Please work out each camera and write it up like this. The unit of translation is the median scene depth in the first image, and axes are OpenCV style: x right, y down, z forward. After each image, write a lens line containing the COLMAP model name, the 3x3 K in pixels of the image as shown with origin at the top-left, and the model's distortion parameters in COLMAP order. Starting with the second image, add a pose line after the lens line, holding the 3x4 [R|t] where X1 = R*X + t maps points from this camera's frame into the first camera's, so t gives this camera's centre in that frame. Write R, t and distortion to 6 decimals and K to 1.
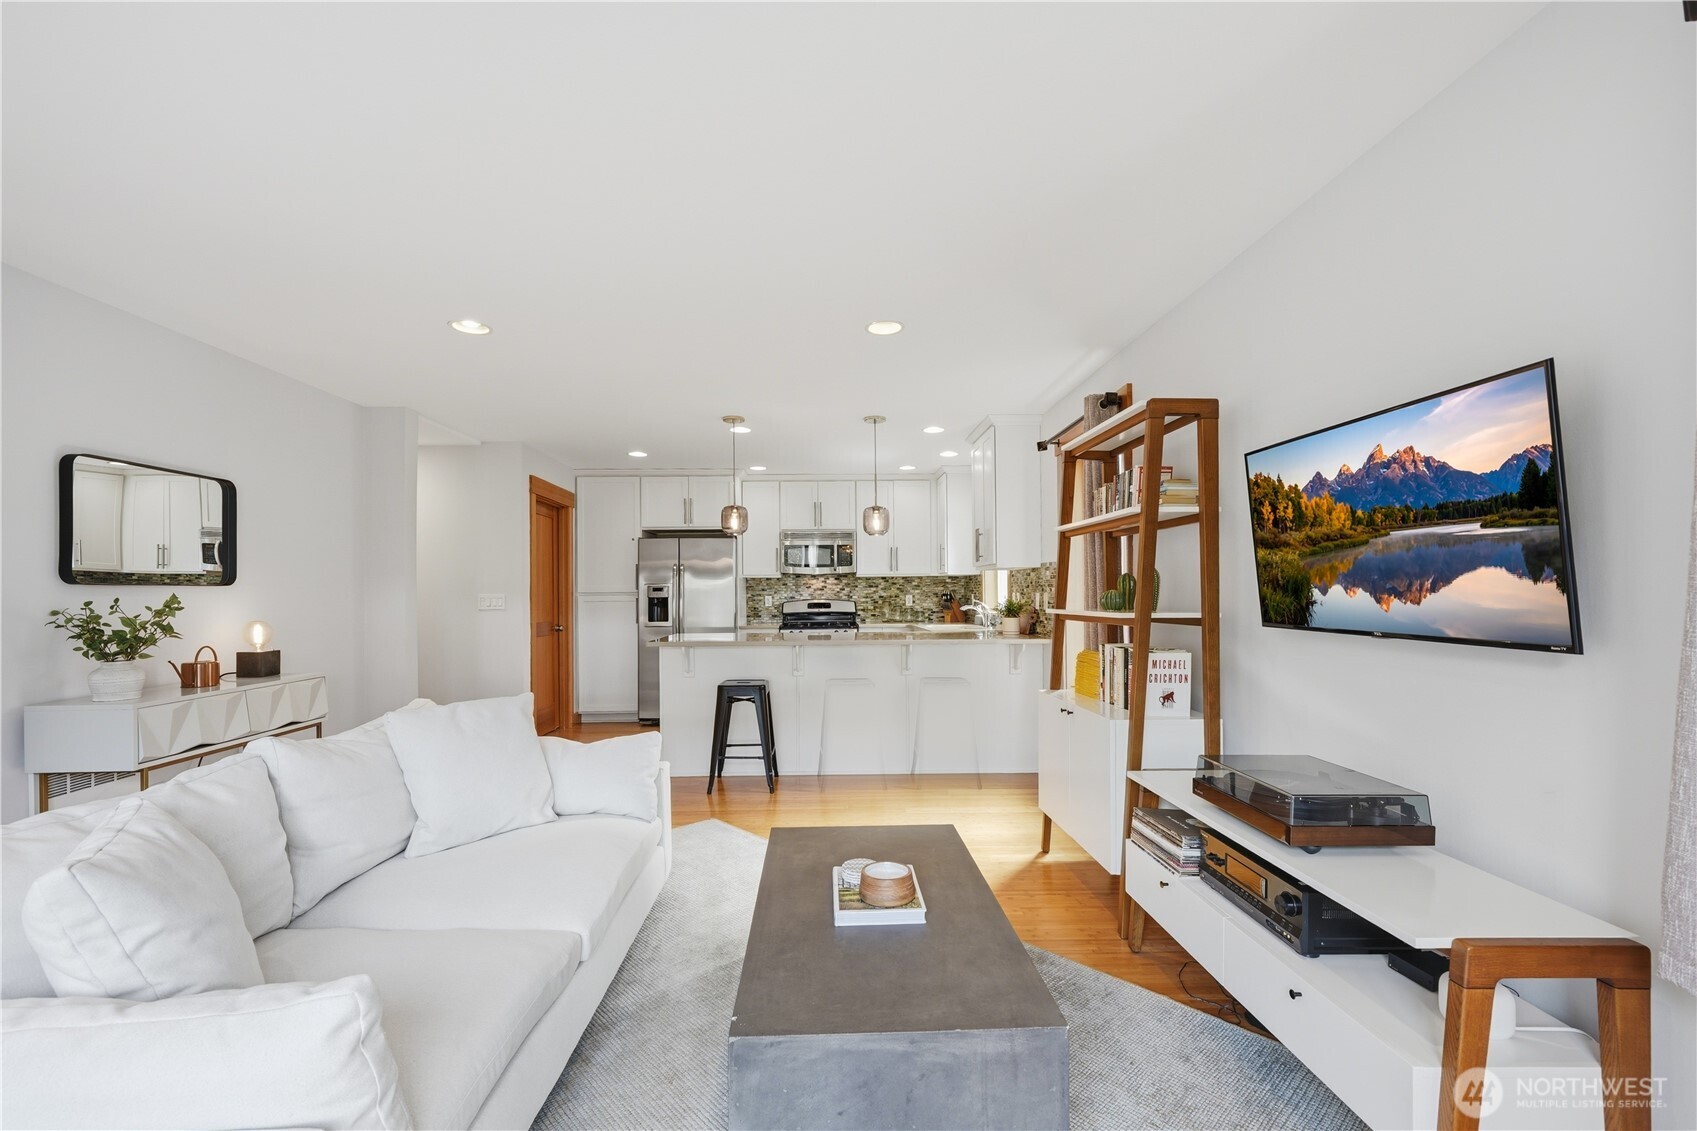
lens RADIAL K [[702.9, 0, 842.0], [0, 702.9, 589.2], [0, 0, 1]] dist [-0.011502, -0.000893]
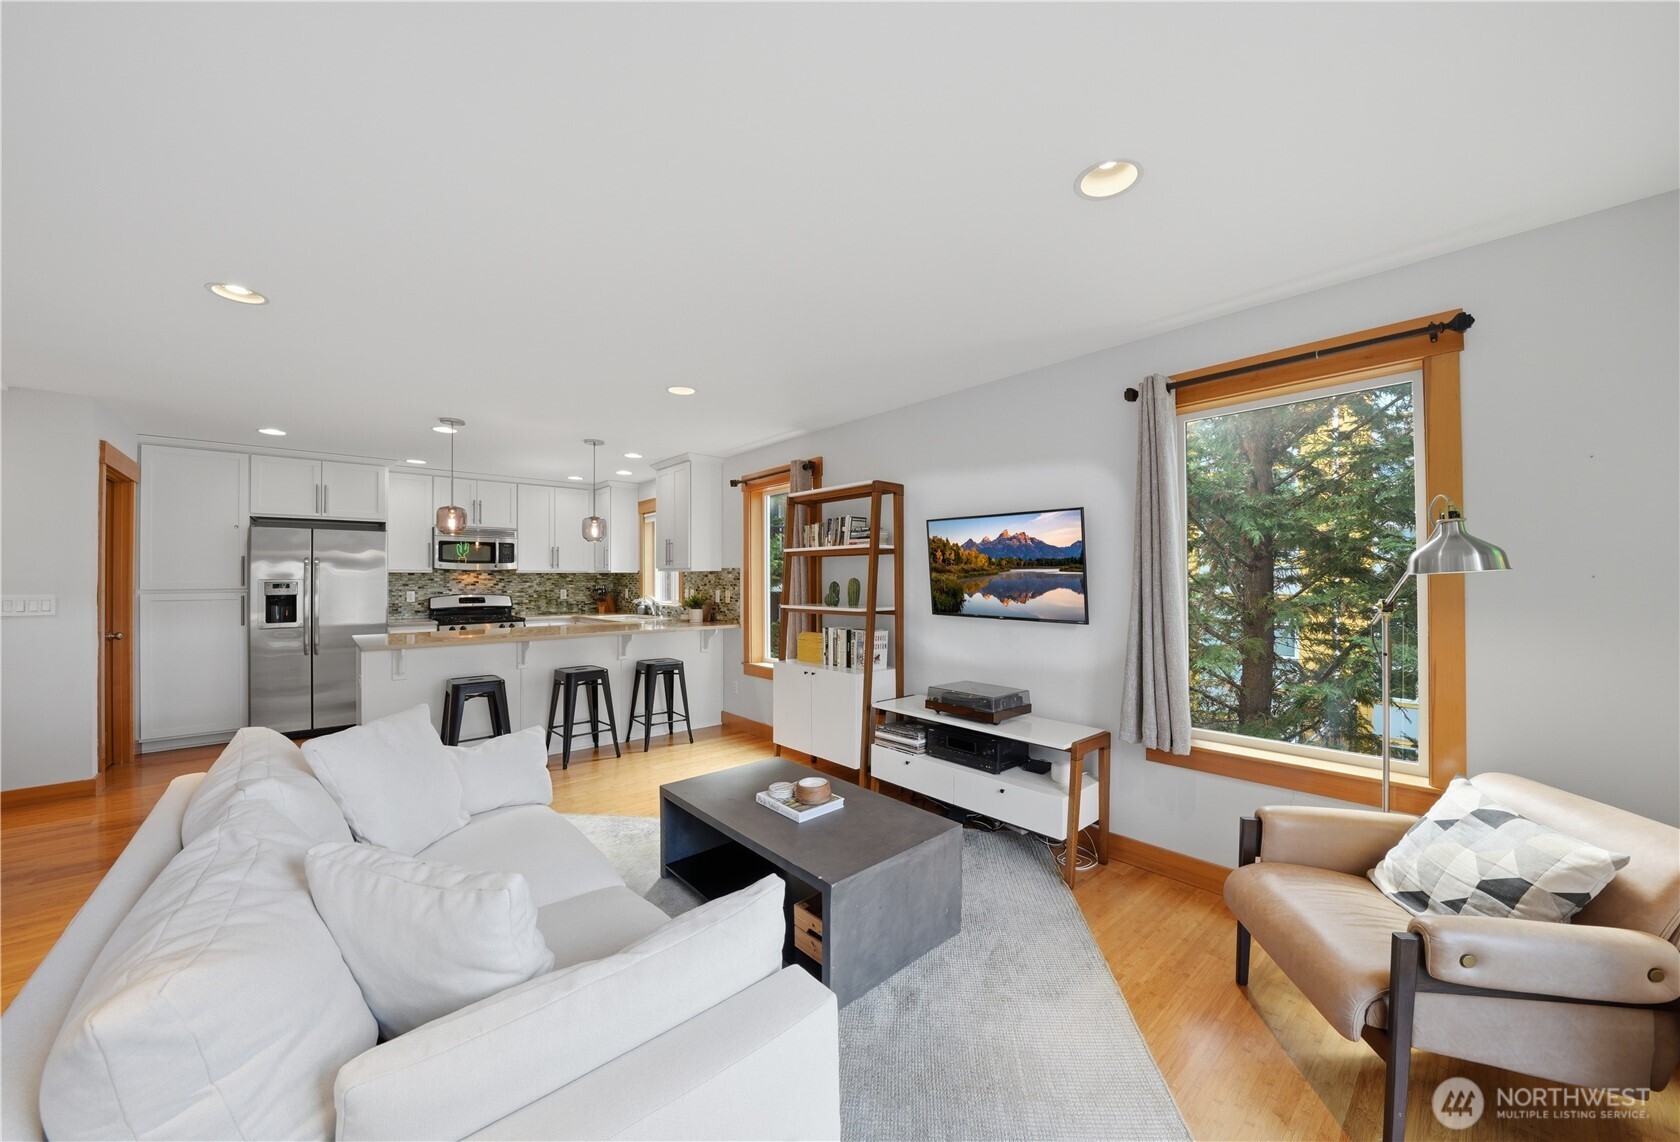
lens RADIAL K [[589.5, 0, 854.8], [0, 589.5, 571.9], [0, 0, 1]] dist [-0.022637, -0.000183]
pose [[0.753746, 0.012787, 0.657041, -0.194907], [-0.006710, 0.999908, -0.011763, -0.013465], [-0.657131, 0.004458, 0.753763, -0.011847]]
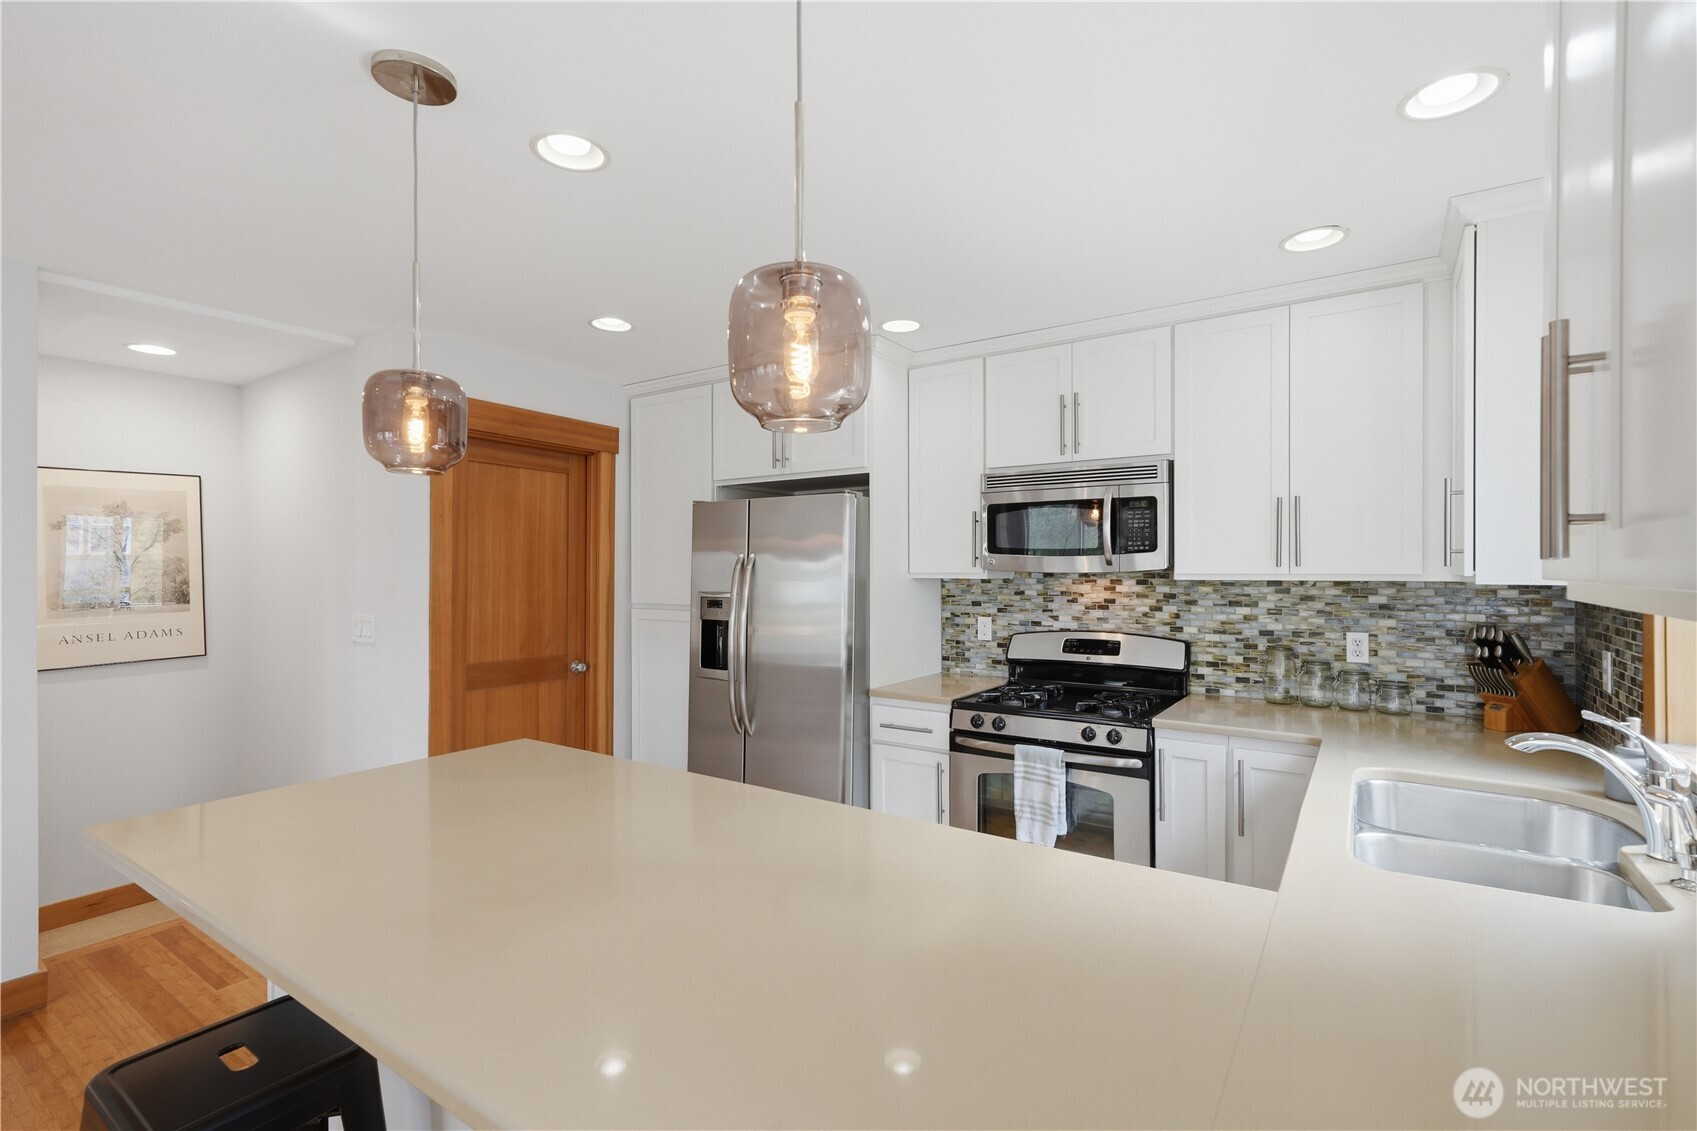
lens RADIAL K [[765.8, 0, 849.0], [0, 765.8, 572.4], [0, 0, 1]] dist [0.011418, 0.000046]
pose [[0.806651, 0.010492, -0.590935, 0.135555], [-0.003993, 0.999916, 0.012304, -0.029262], [0.591014, -0.007566, 0.806625, 0.622430]]
